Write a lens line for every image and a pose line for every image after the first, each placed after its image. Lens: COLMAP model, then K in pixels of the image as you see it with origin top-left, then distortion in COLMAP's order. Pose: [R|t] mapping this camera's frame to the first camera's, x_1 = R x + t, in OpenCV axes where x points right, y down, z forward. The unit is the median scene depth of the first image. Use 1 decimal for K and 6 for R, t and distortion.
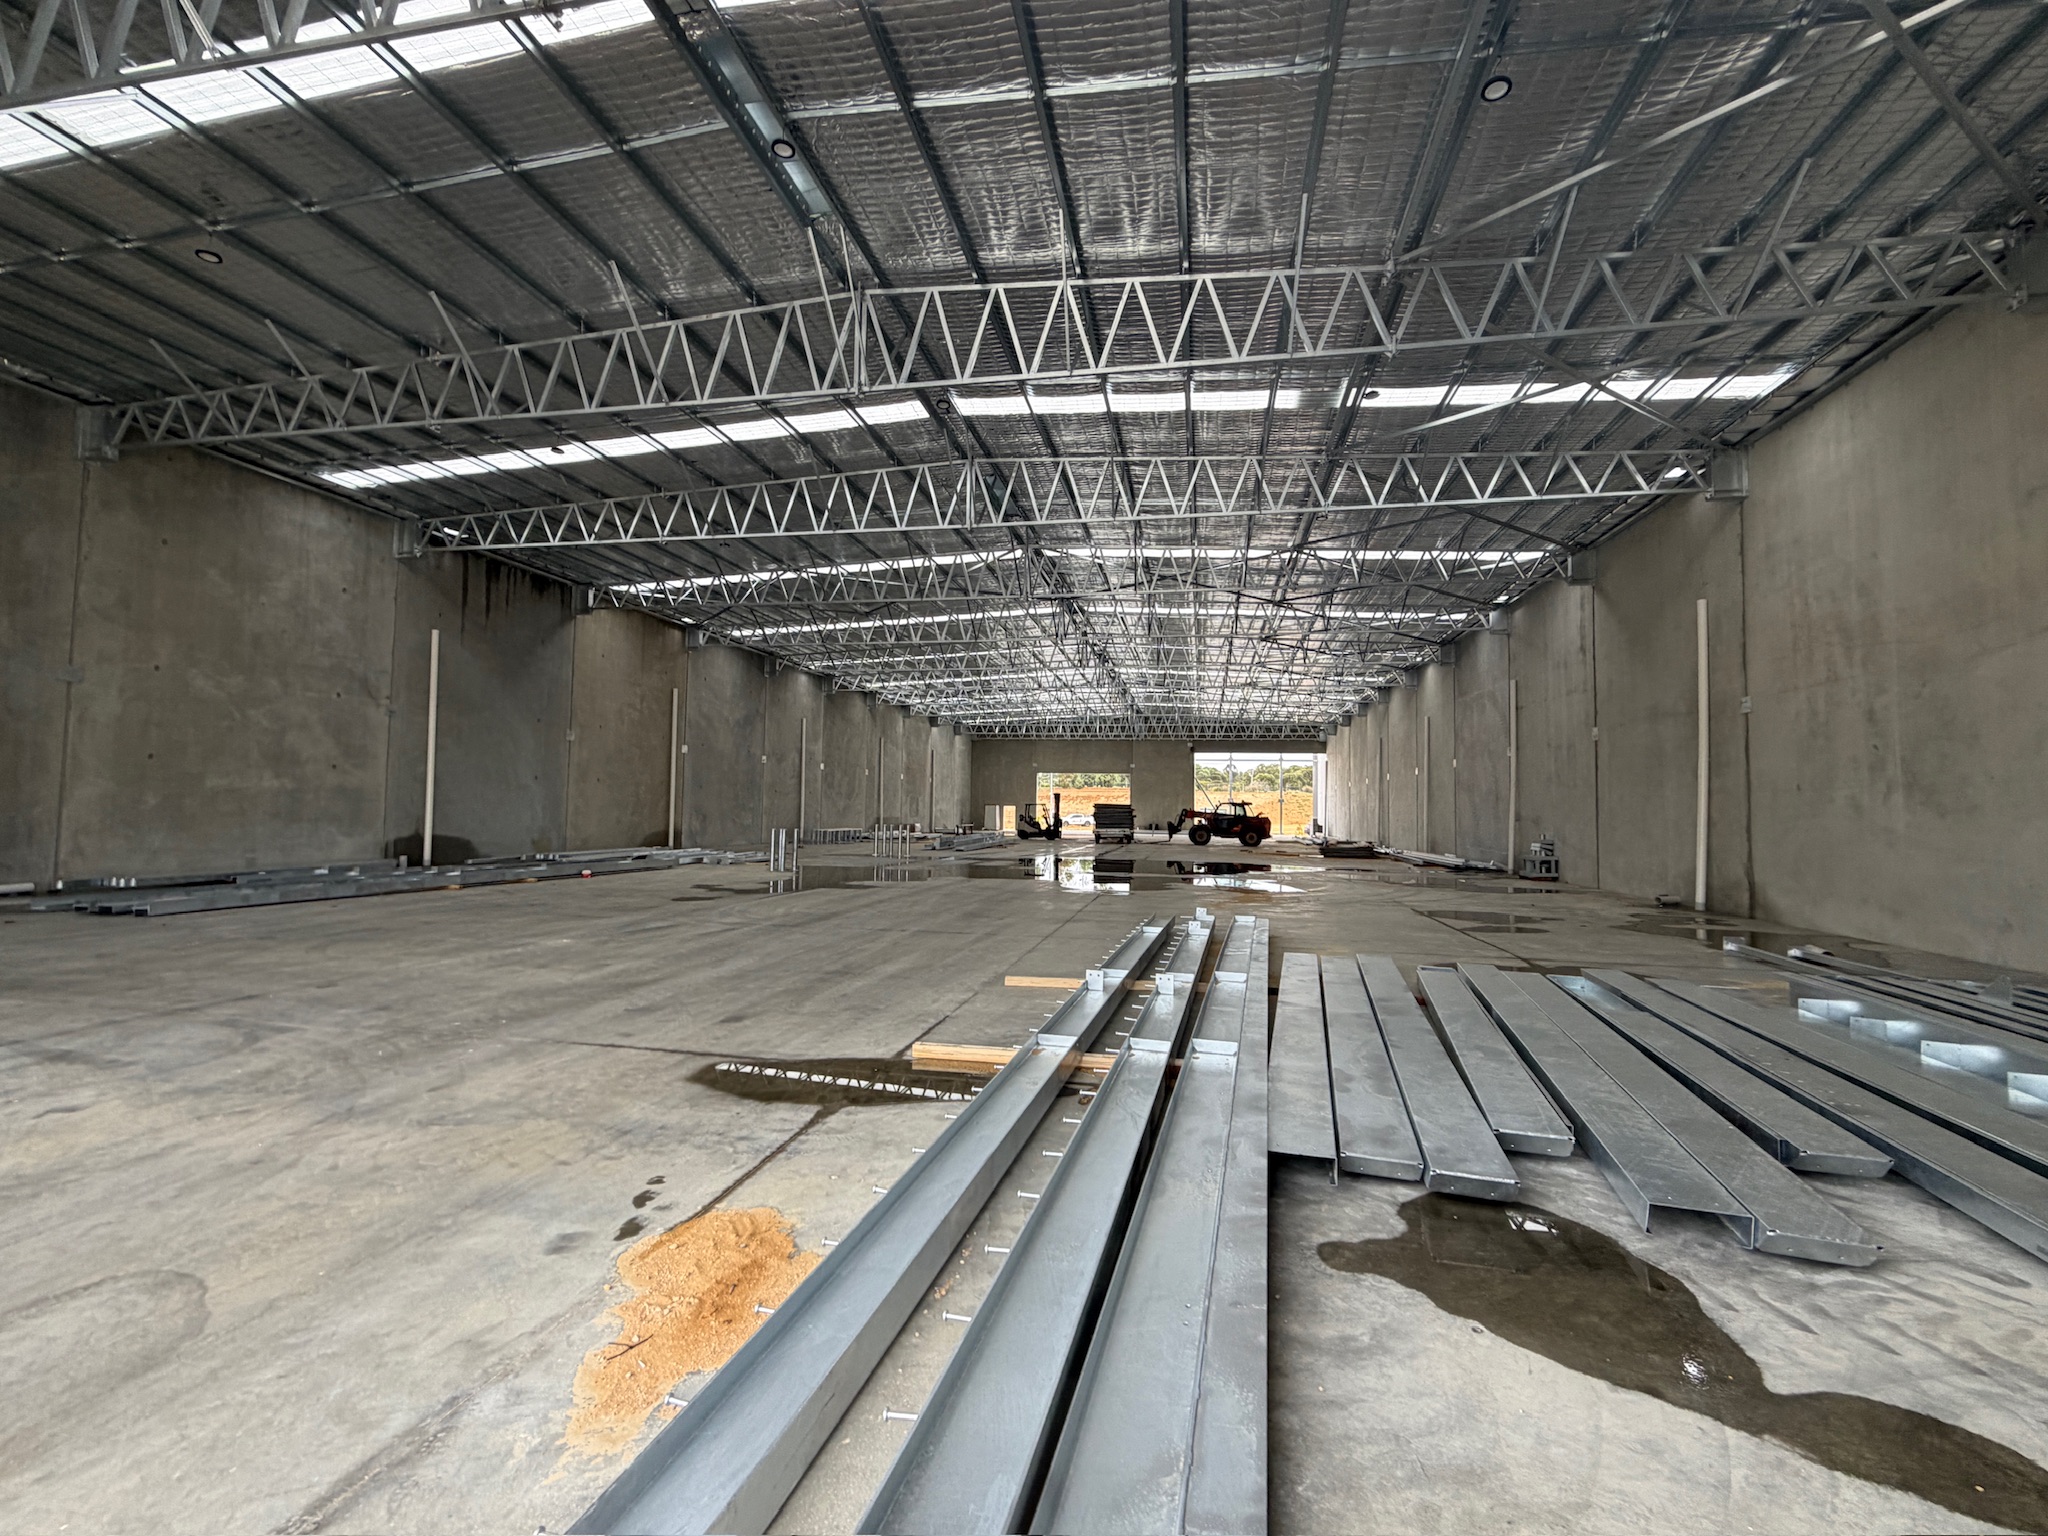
lens RADIAL K [[885.2, 0, 1024.0], [0, 885.2, 768.0], [0, 0, 1]] dist [-0.000094, 0.000381]
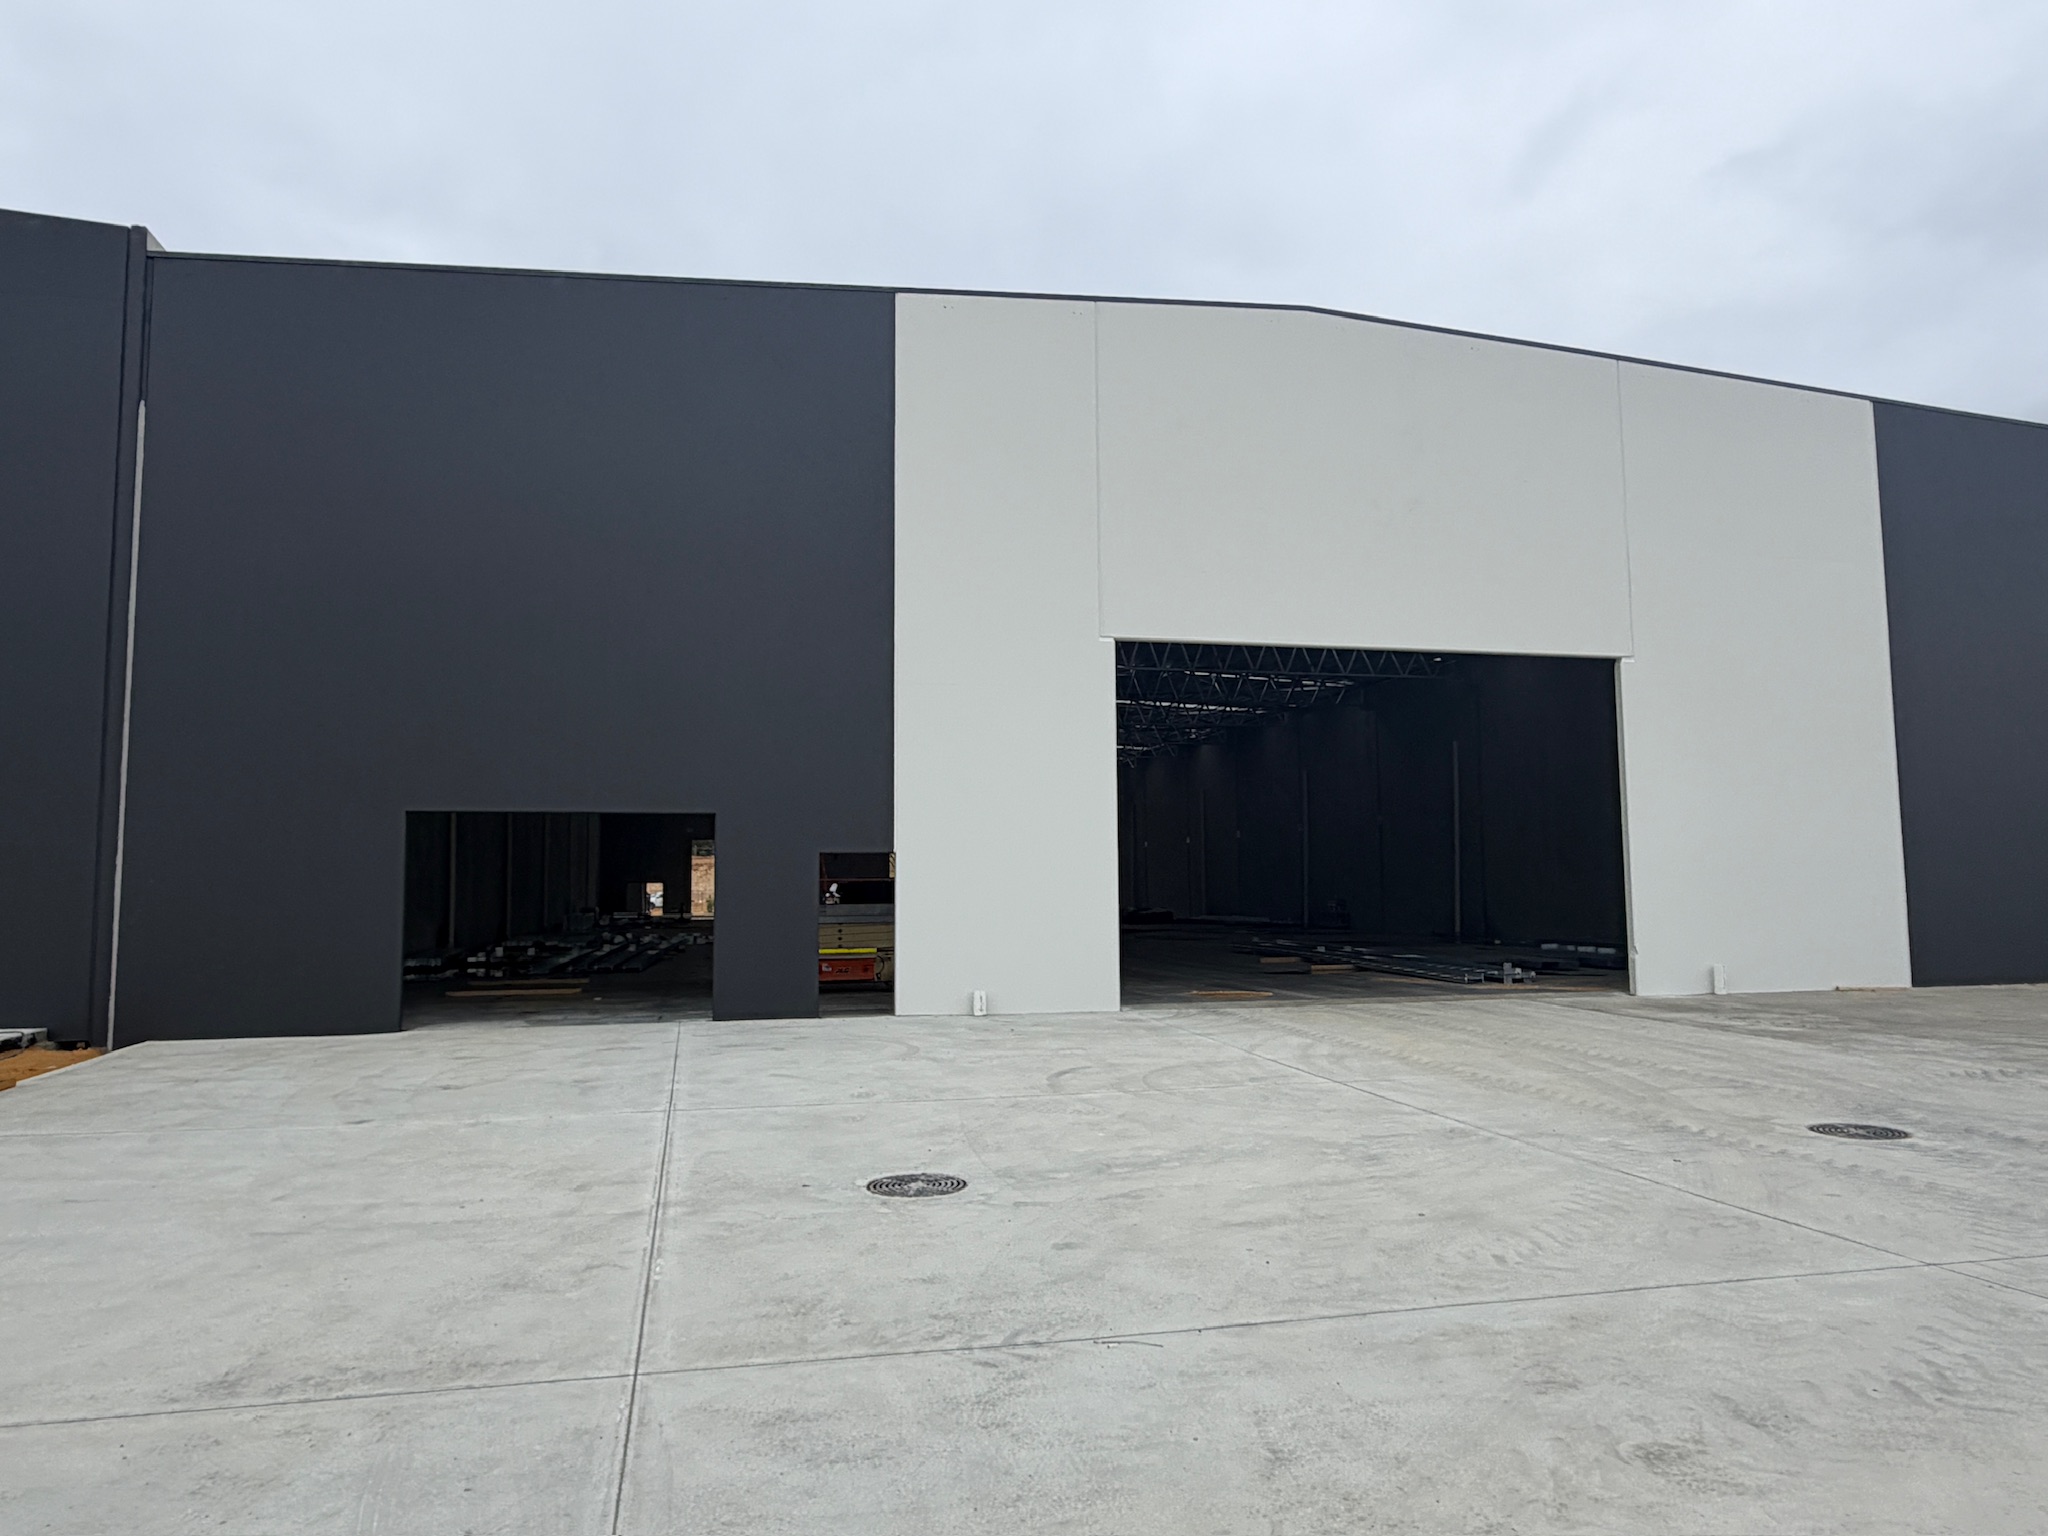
lens RADIAL K [[1338.3, 0, 1024.0], [0, 1338.3, 768.0], [0, 0, 1]] dist [-0.001358, -0.000640]
pose [[0.907838, 0.015046, 0.419051, -0.759650], [0.001300, 0.999250, -0.038695, -0.039497], [-0.419319, 0.035674, 0.907138, -0.688105]]
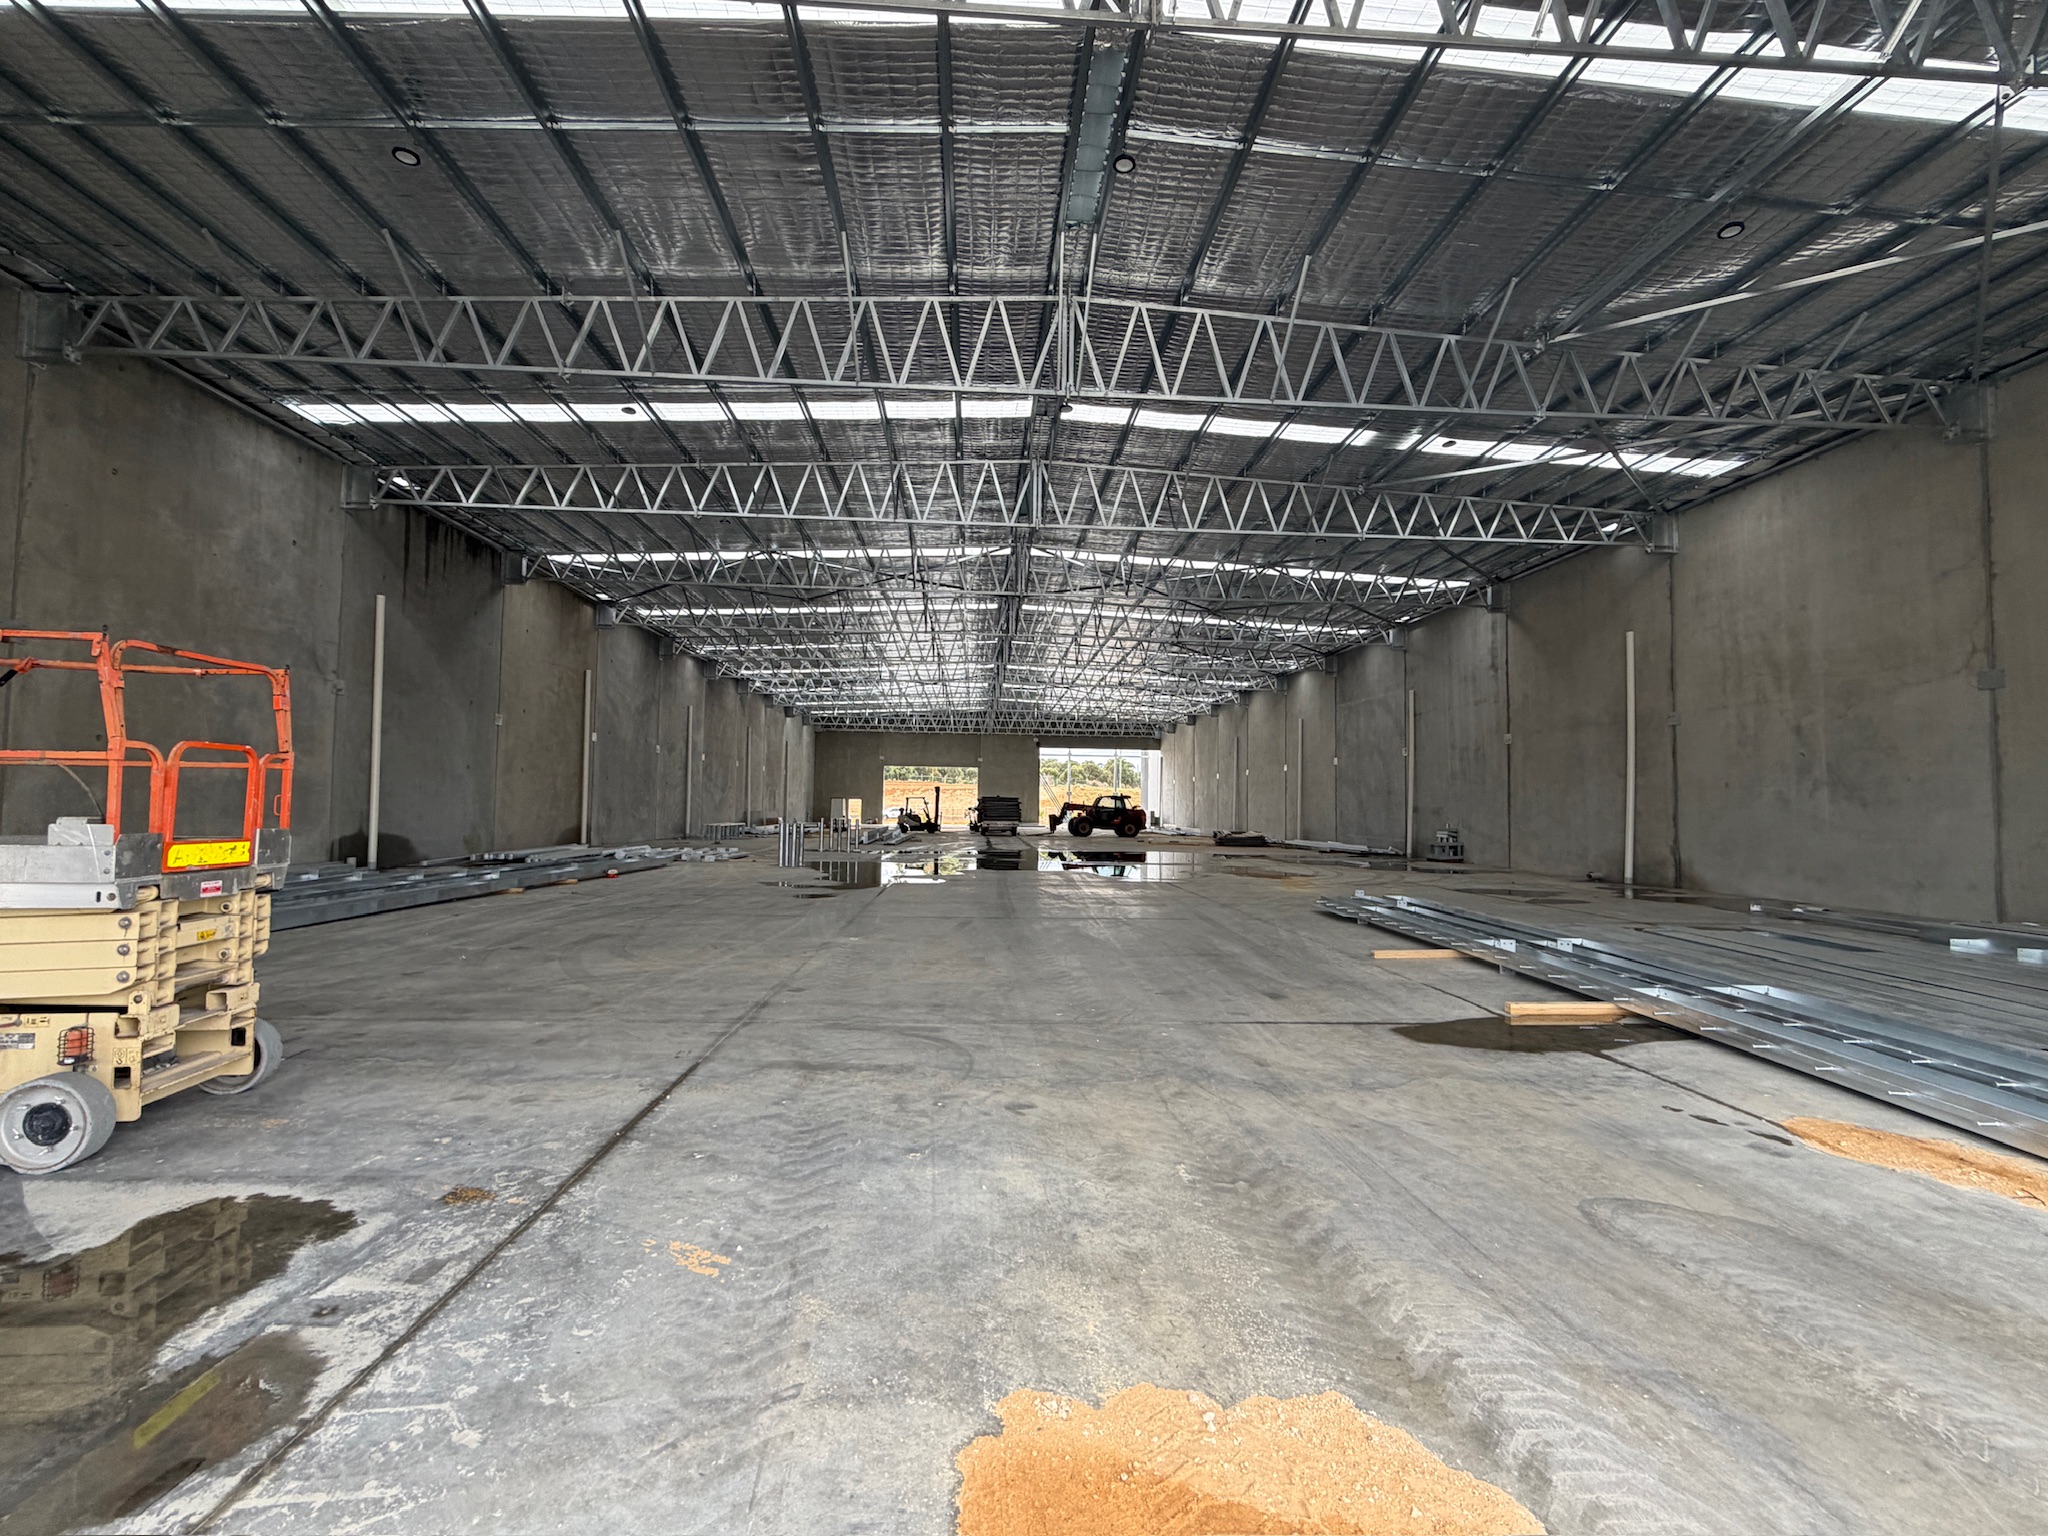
lens RADIAL K [[885.2, 0, 1024.0], [0, 885.2, 768.0], [0, 0, 1]] dist [-0.000094, 0.000381]
pose [[0.968264, 0.008642, 0.249780, -0.289380], [-0.010531, 0.999925, 0.006226, 0.000424], [-0.249707, -0.008659, 0.968283, 0.009728]]
